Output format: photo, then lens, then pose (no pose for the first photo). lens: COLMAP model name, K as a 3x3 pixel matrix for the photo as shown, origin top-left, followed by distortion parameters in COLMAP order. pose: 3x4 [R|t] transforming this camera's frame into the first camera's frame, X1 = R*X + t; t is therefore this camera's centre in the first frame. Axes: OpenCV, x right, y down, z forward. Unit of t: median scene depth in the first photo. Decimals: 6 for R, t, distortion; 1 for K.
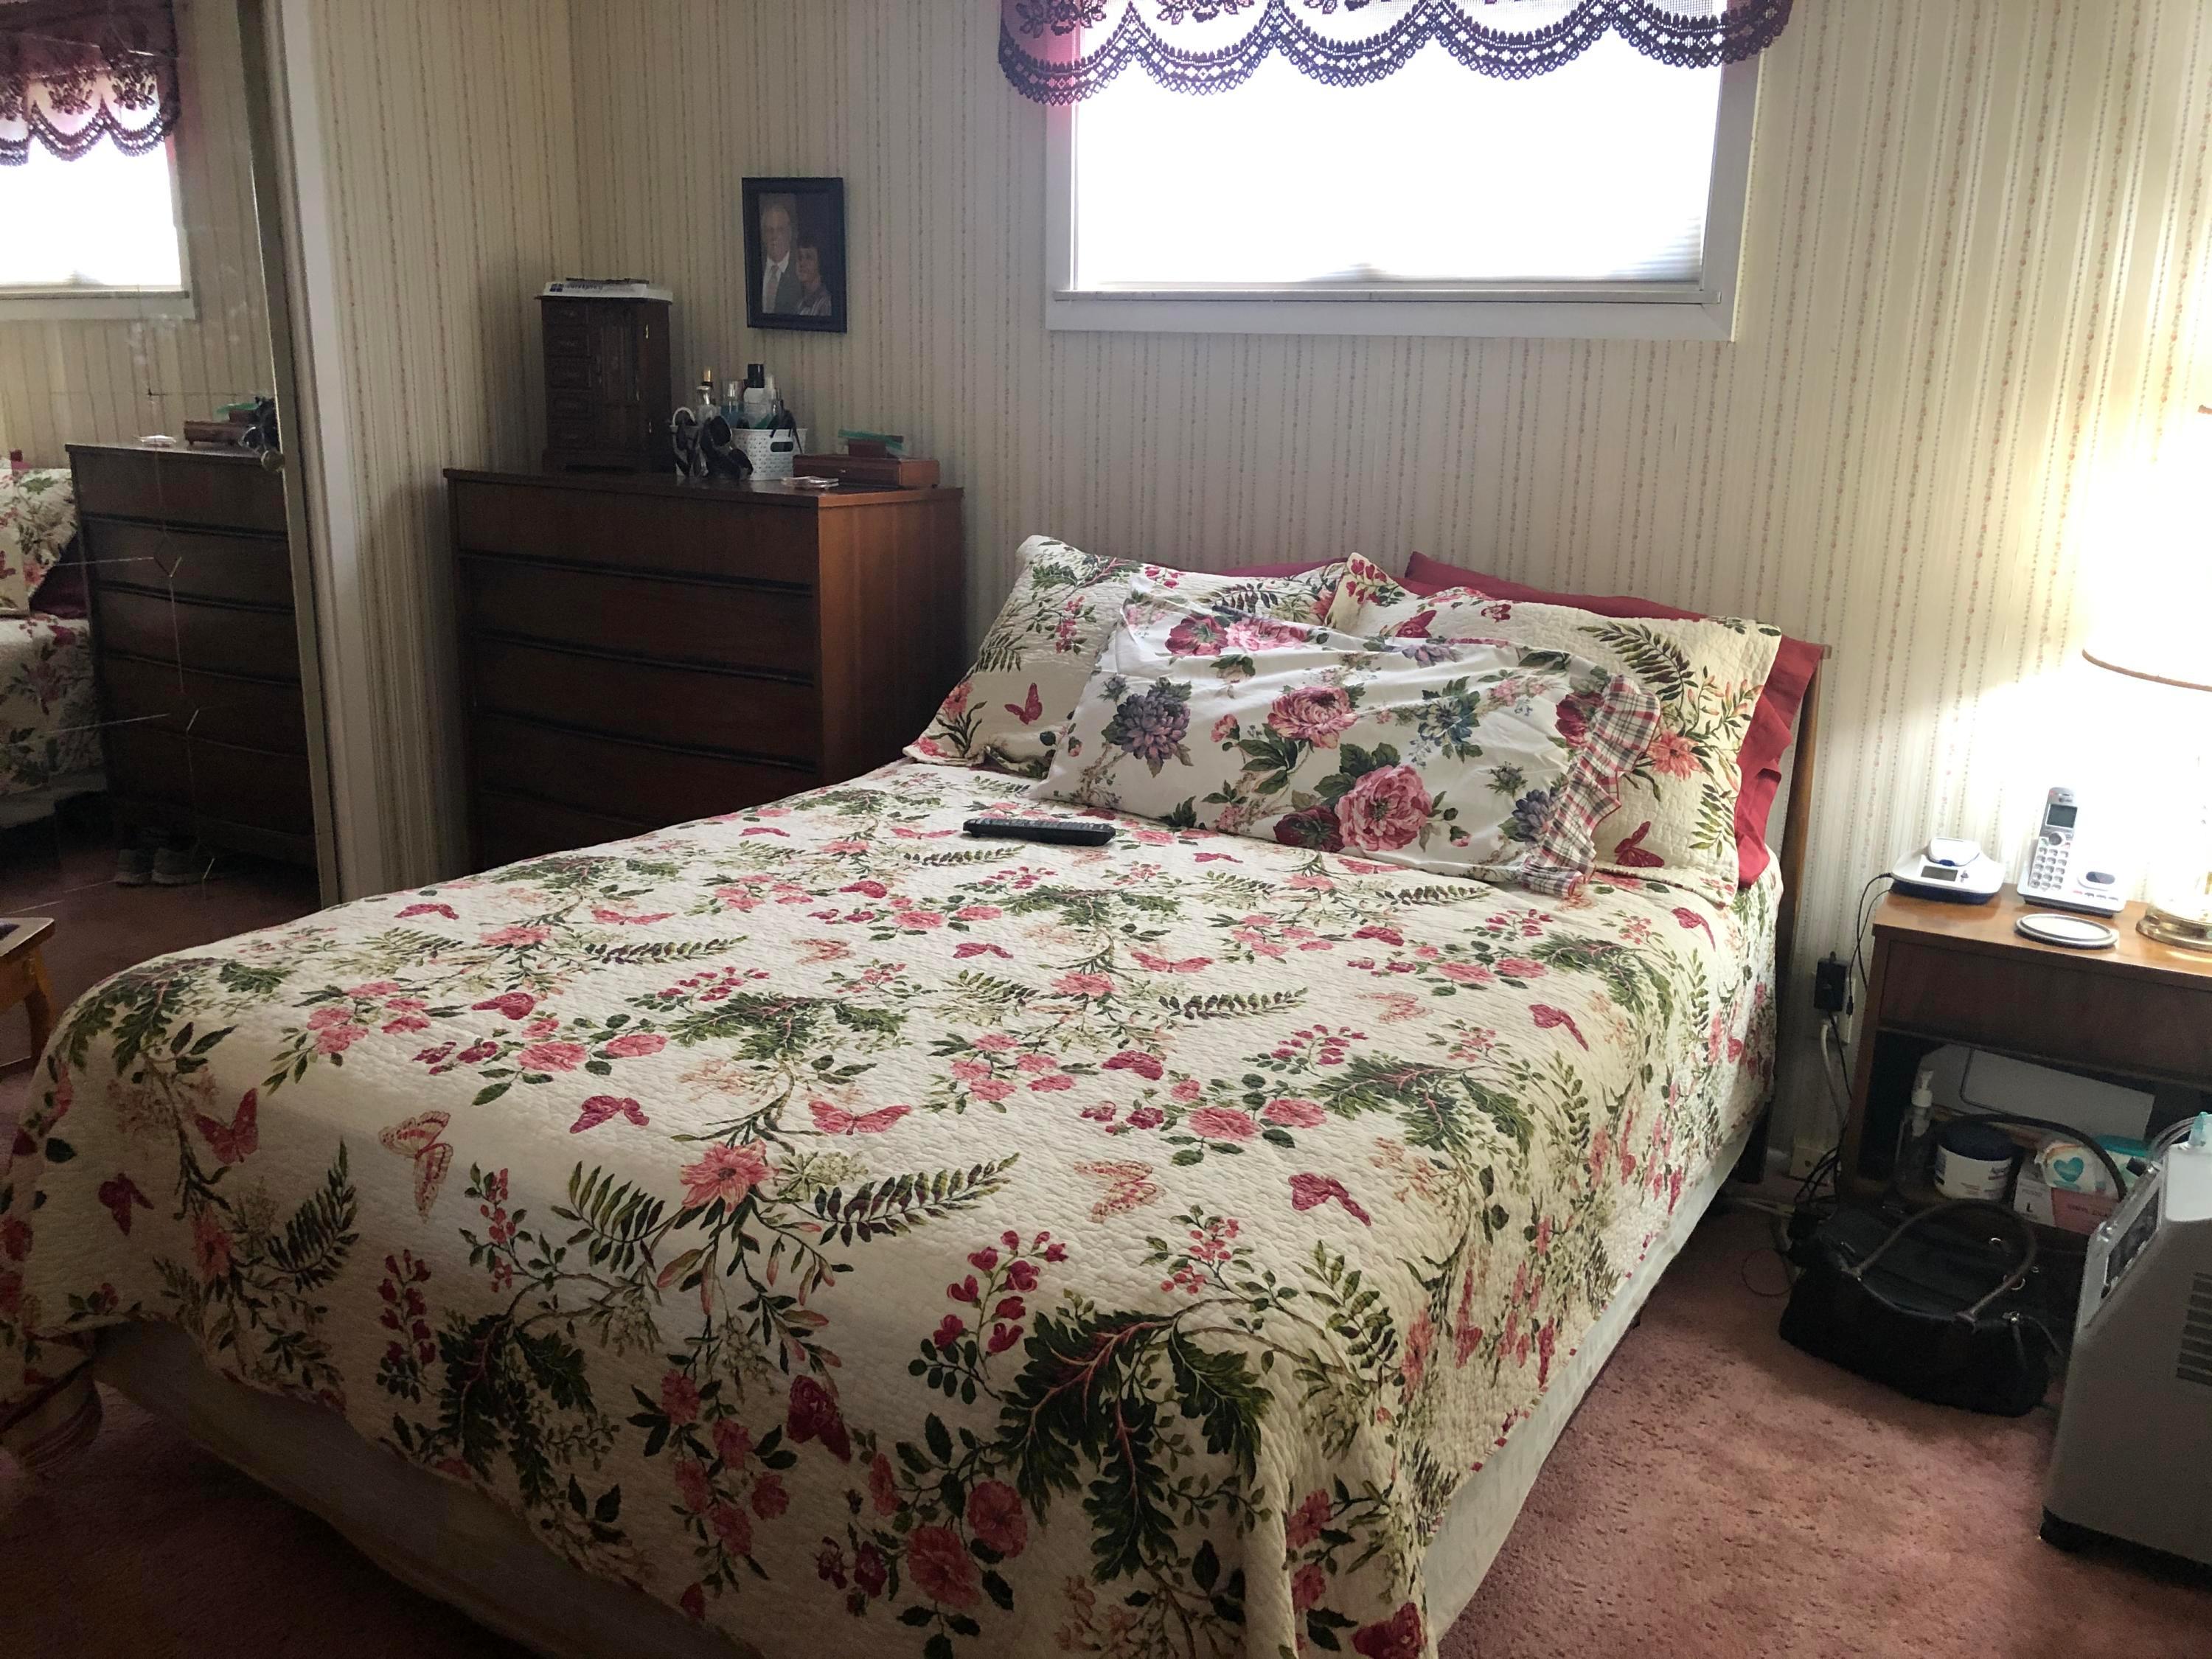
lens RADIAL K [[1782.1, 0, 1105.8], [0, 1782.1, 838.5], [0, 0, 1]] dist [0.004041, -0.038205]
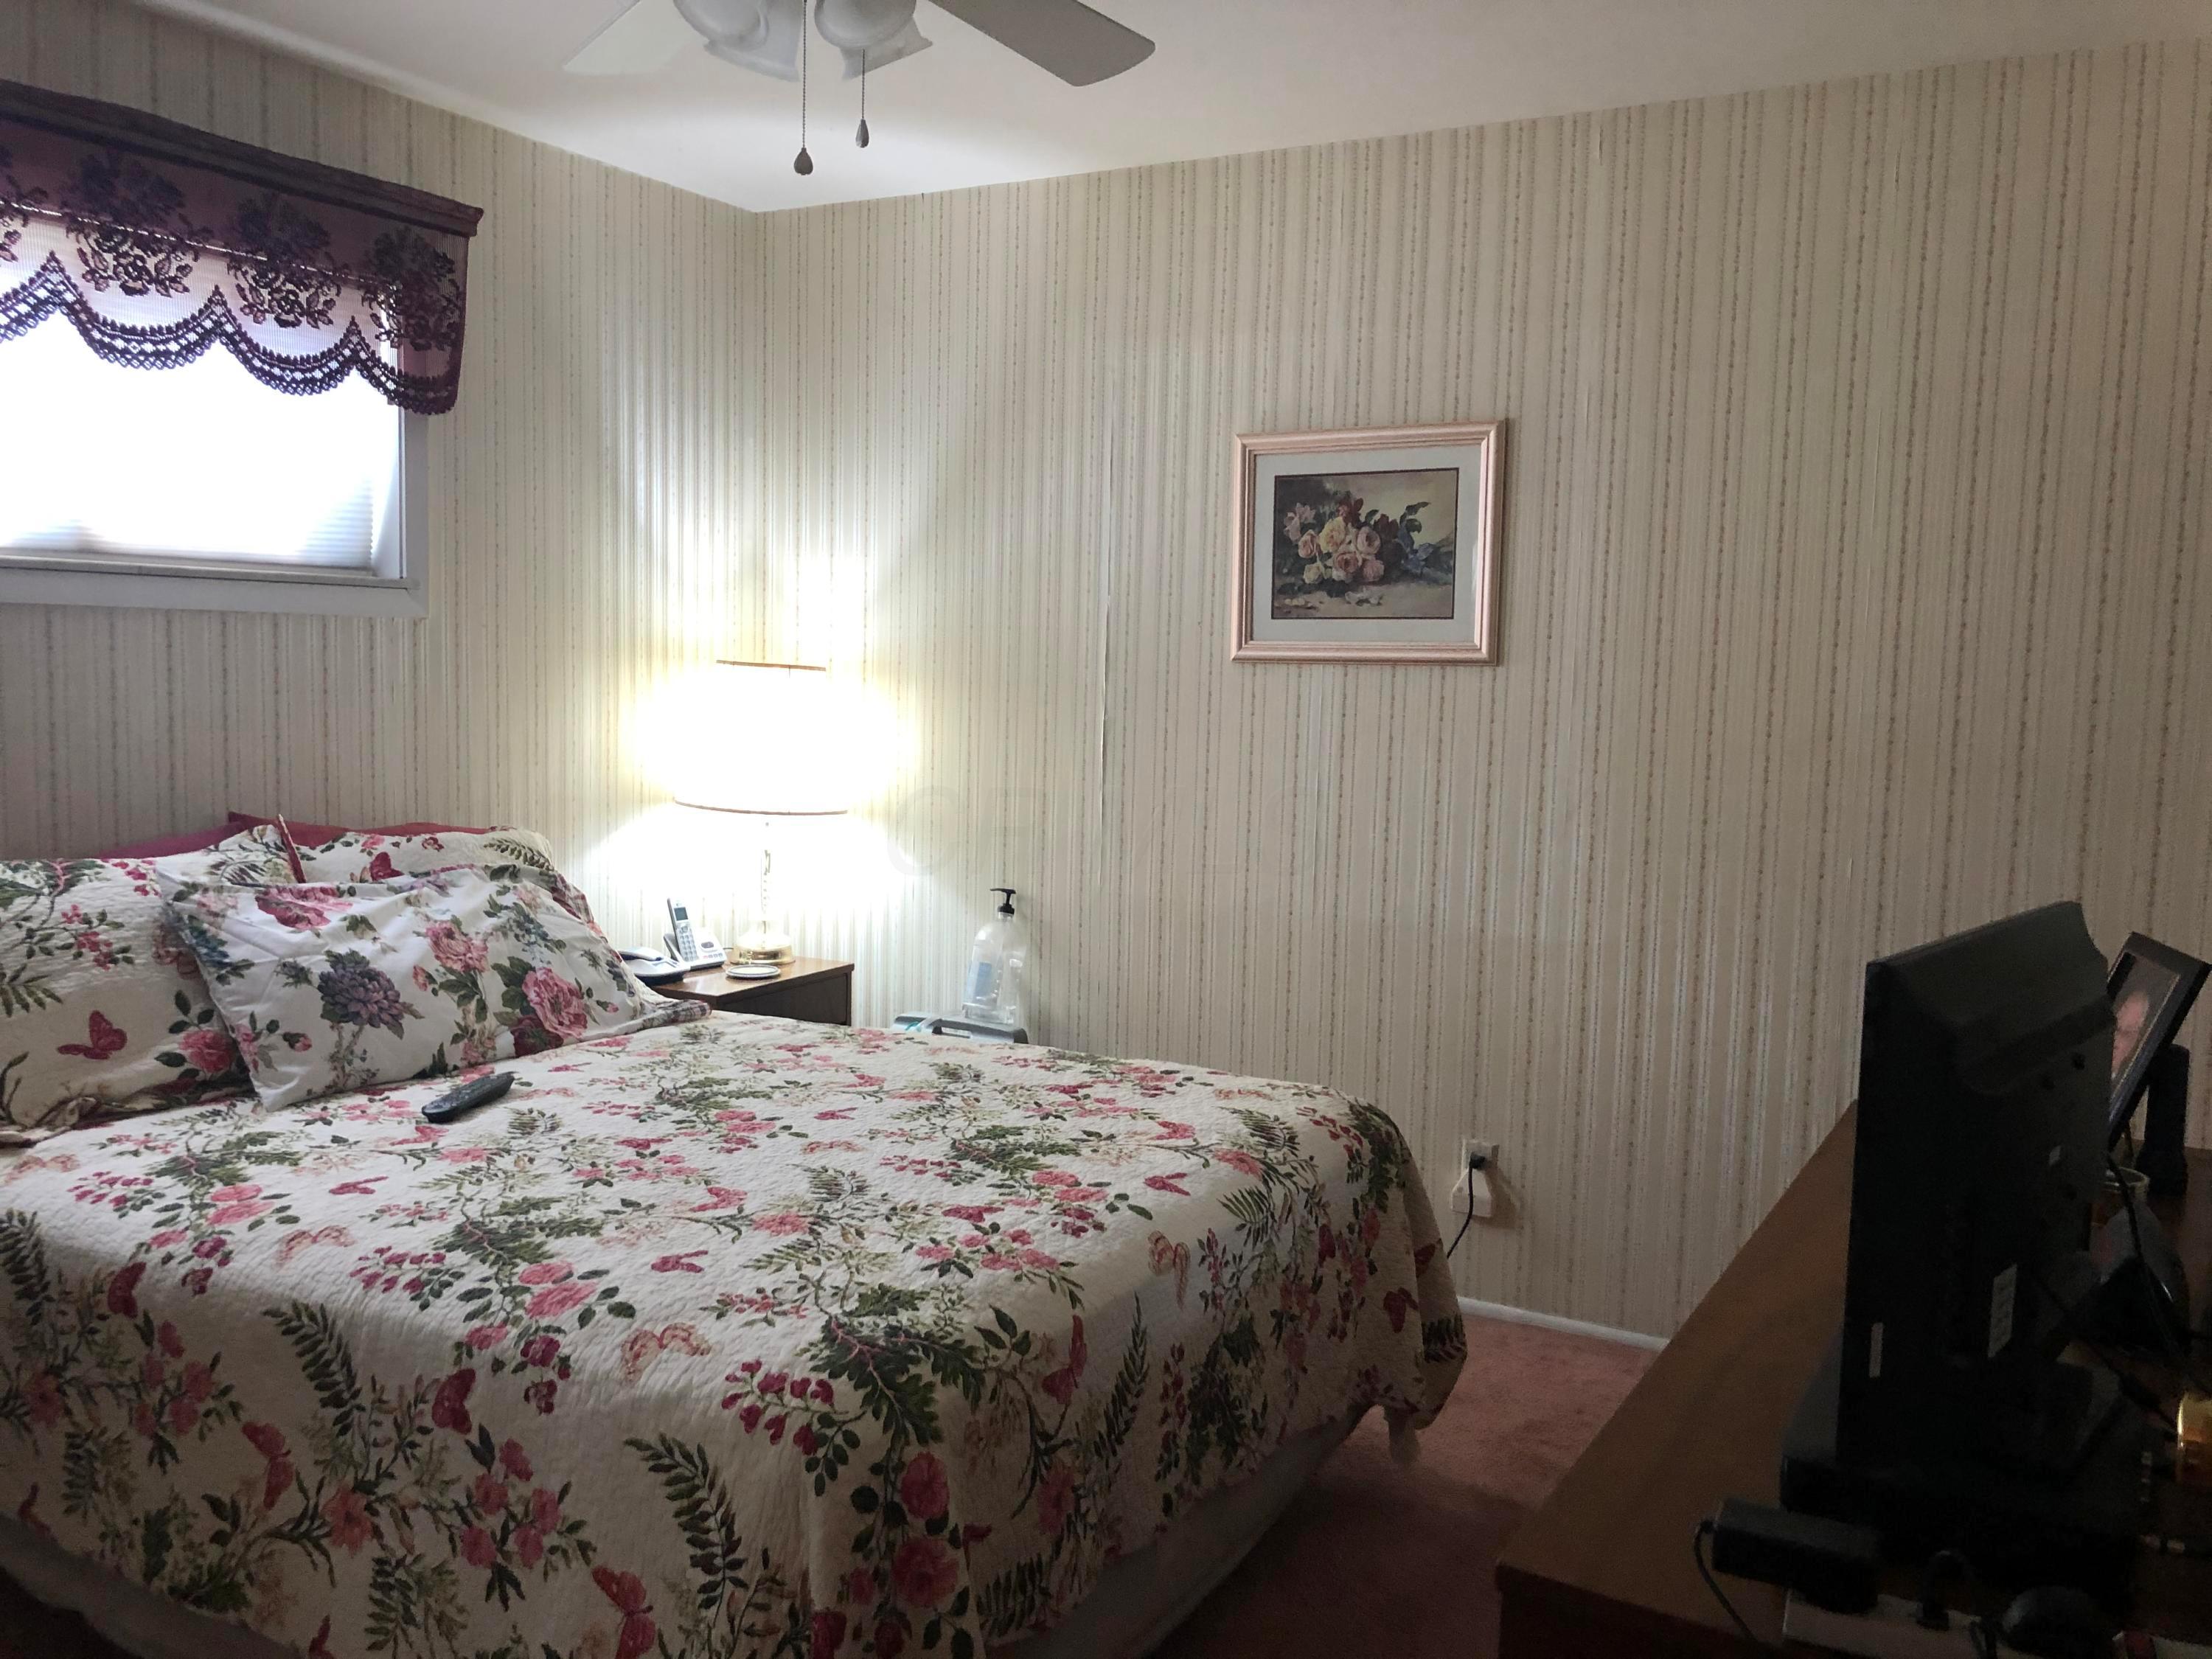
lens RADIAL K [[1782.1, 0, 1107.1], [0, 1782.1, 827.8], [0, 0, 1]] dist [0.004041, -0.038205]
pose [[-0.030504, -0.117987, 0.992547, -1.035917], [0.223998, 0.966945, 0.121828, -0.194248], [-0.974112, 0.226045, -0.003066, 0.602050]]
